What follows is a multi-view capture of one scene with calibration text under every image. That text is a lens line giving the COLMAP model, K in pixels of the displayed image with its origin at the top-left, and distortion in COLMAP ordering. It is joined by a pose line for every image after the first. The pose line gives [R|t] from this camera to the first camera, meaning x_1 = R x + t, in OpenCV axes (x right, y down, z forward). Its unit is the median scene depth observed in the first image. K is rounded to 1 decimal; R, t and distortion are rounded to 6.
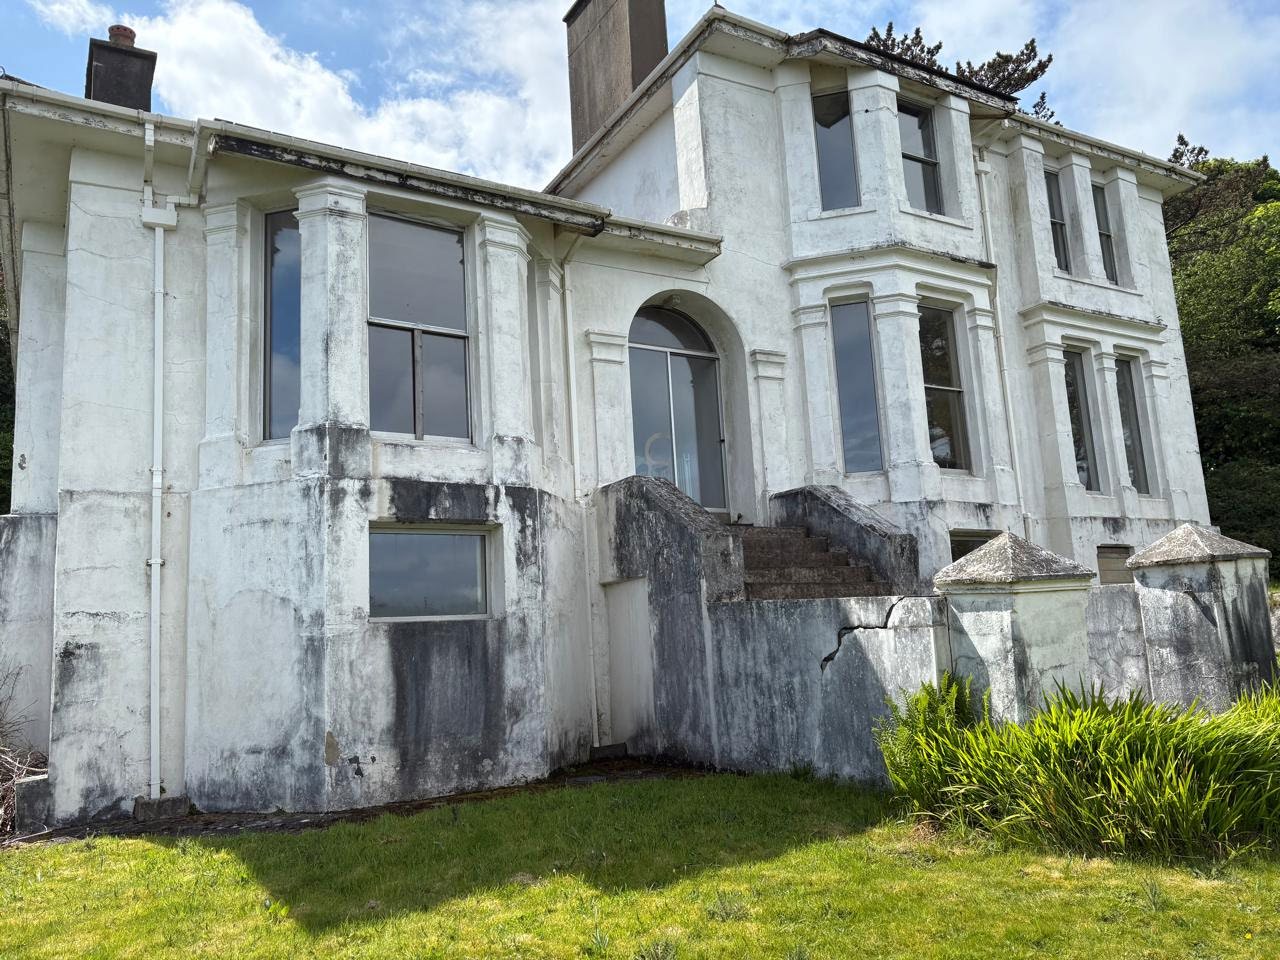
lens RADIAL K [[963.2, 0, 639.1], [0, 963.2, 477.8], [0, 0, 1]] dist [0.052073, -0.031918]
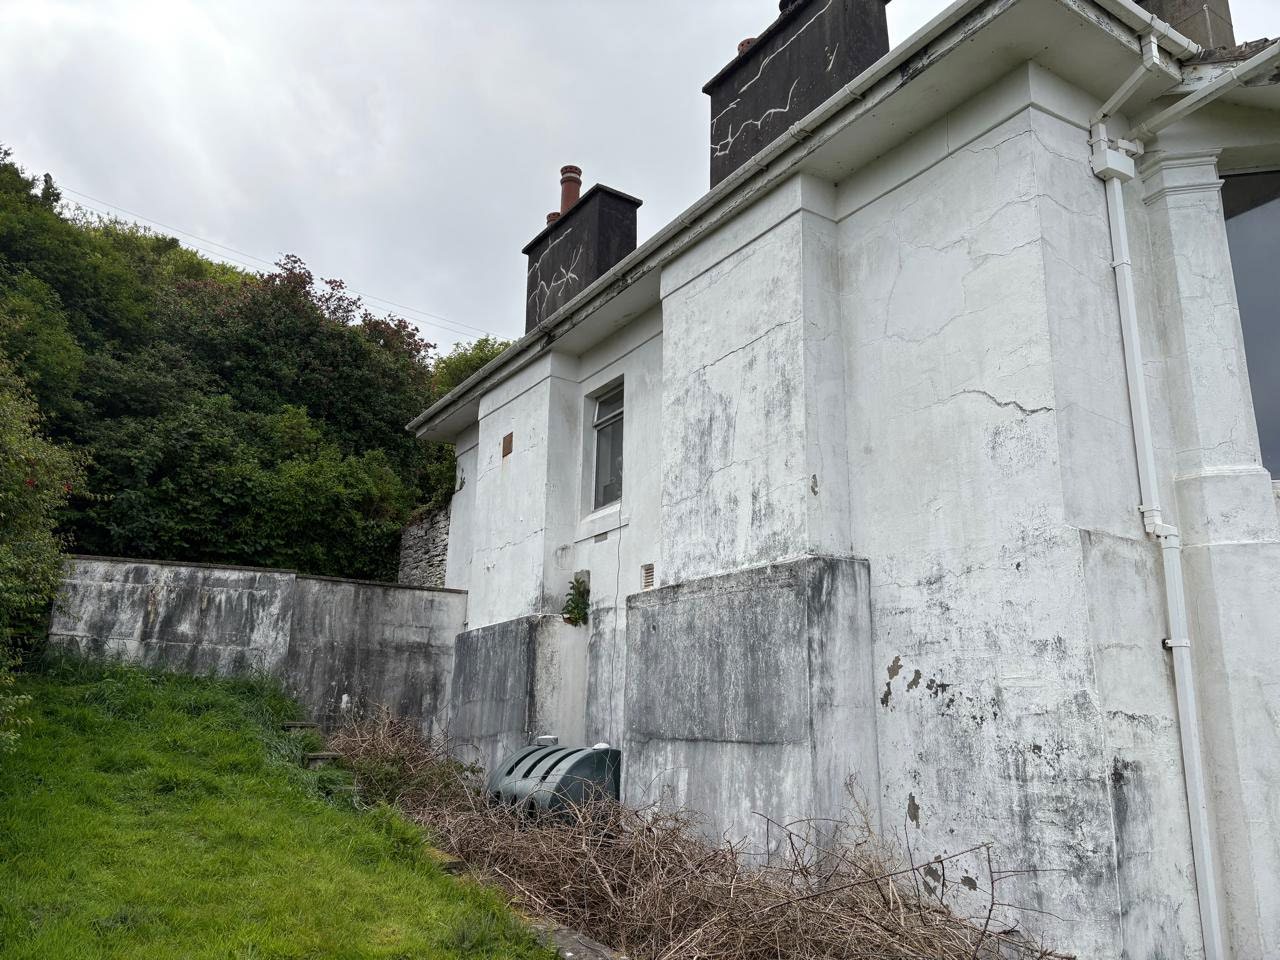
lens RADIAL K [[963.2, 0, 640.3], [0, 963.2, 478.8], [0, 0, 1]] dist [0.052073, -0.031918]
pose [[0.996279, 0.082511, 0.024918, -0.801865], [-0.079998, 0.992814, -0.088996, 0.056164], [-0.032082, 0.086672, 0.995720, 0.289609]]
